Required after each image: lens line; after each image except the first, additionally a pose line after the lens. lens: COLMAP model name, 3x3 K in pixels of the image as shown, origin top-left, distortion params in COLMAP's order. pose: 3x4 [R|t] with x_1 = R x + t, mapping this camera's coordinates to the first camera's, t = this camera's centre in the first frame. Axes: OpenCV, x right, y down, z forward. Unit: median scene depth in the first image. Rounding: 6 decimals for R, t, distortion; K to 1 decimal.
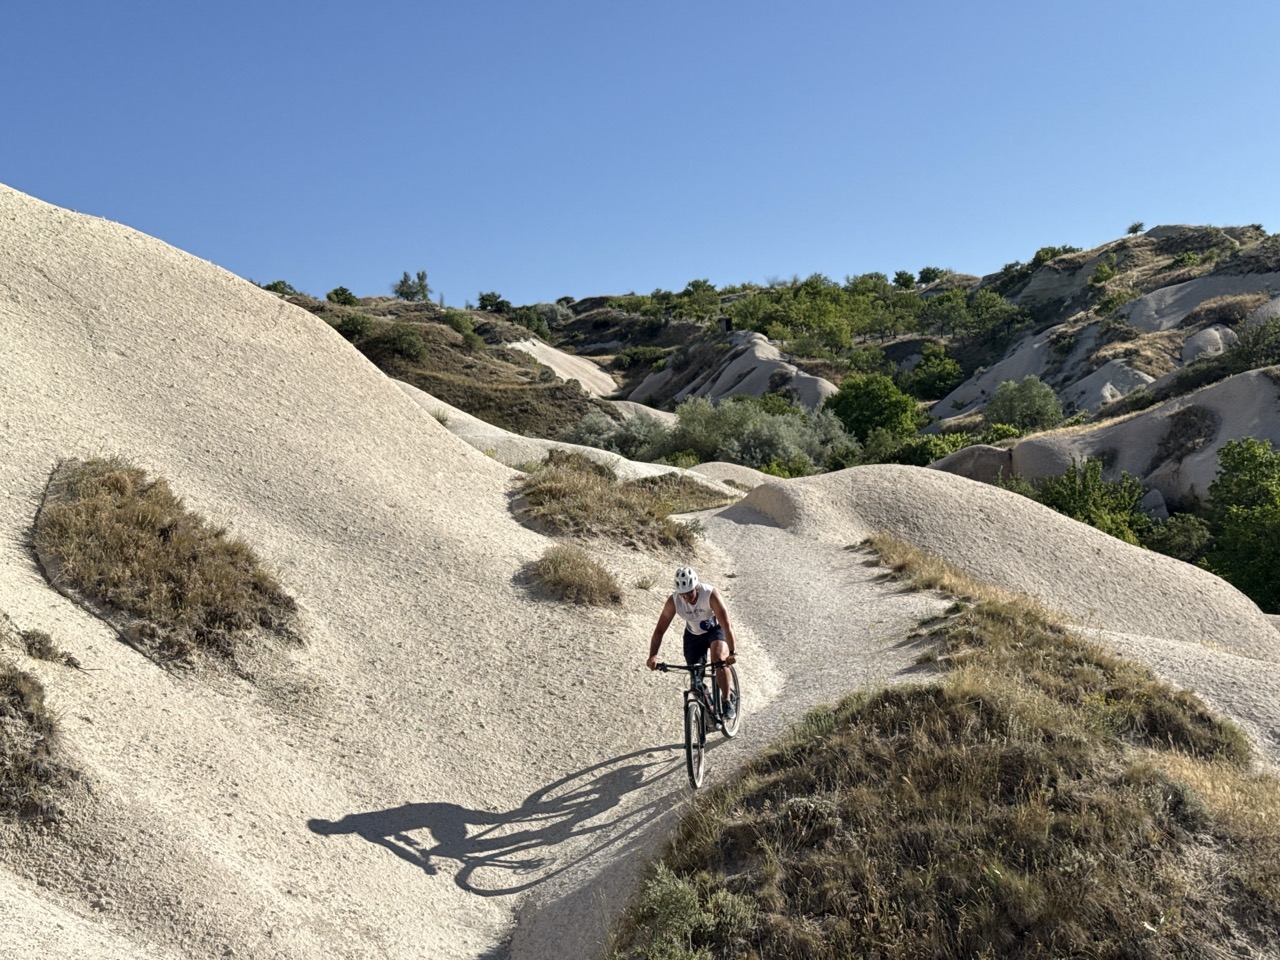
lens RADIAL K [[1744.9, 0, 647.2], [0, 1744.9, 475.8], [0, 0, 1]] dist [0.128291, 0.000000]
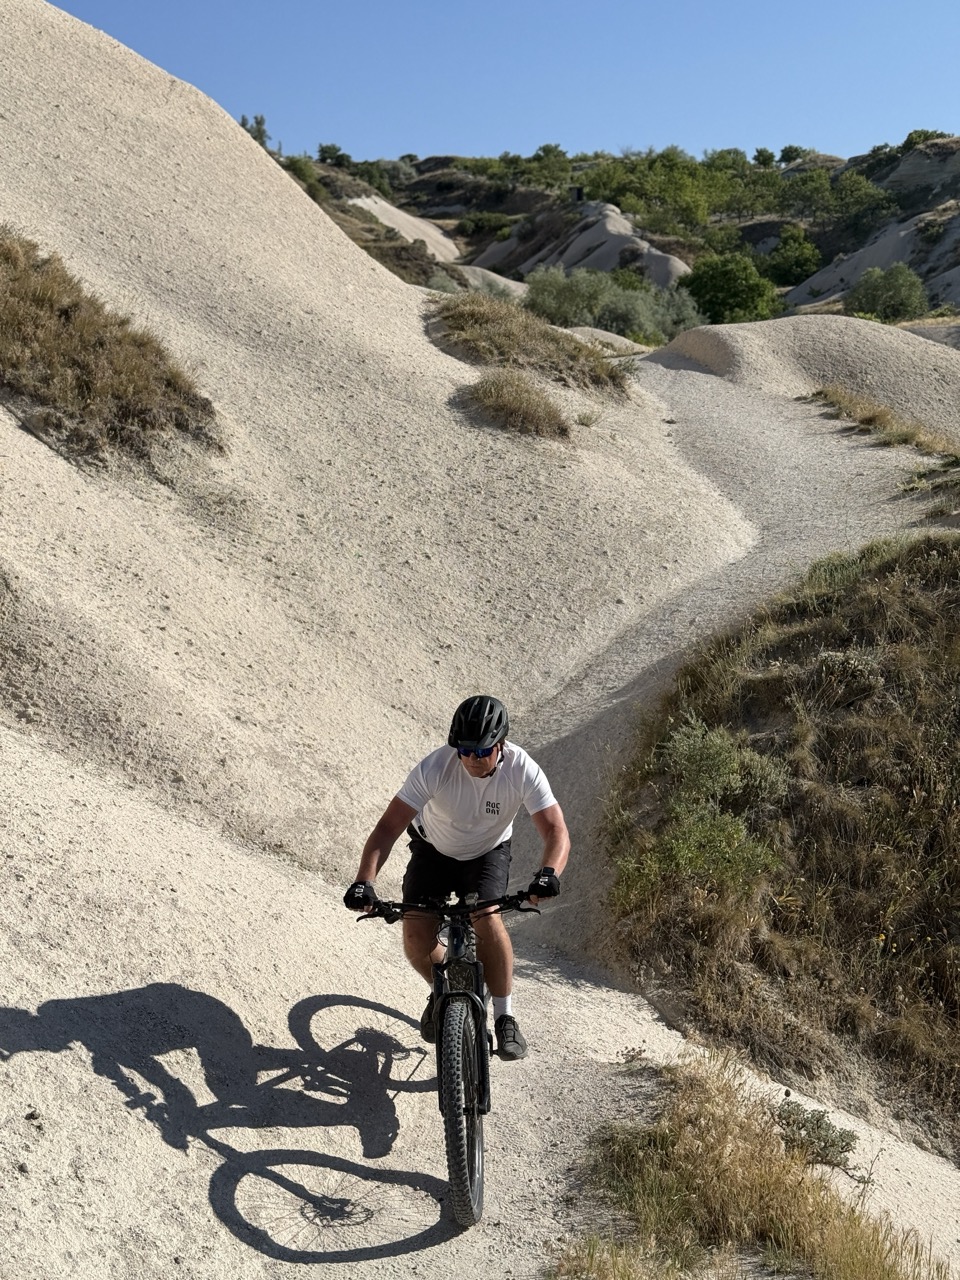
lens RADIAL K [[1744.9, 0, 475.2], [0, 1744.9, 646.2], [0, 0, 1]] dist [0.128291, 0.000000]
pose [[0.997942, 0.063589, 0.008211, -0.064903], [-0.064070, 0.984129, 0.165486, 0.034702], [0.002442, -0.165672, 0.986178, 0.107938]]
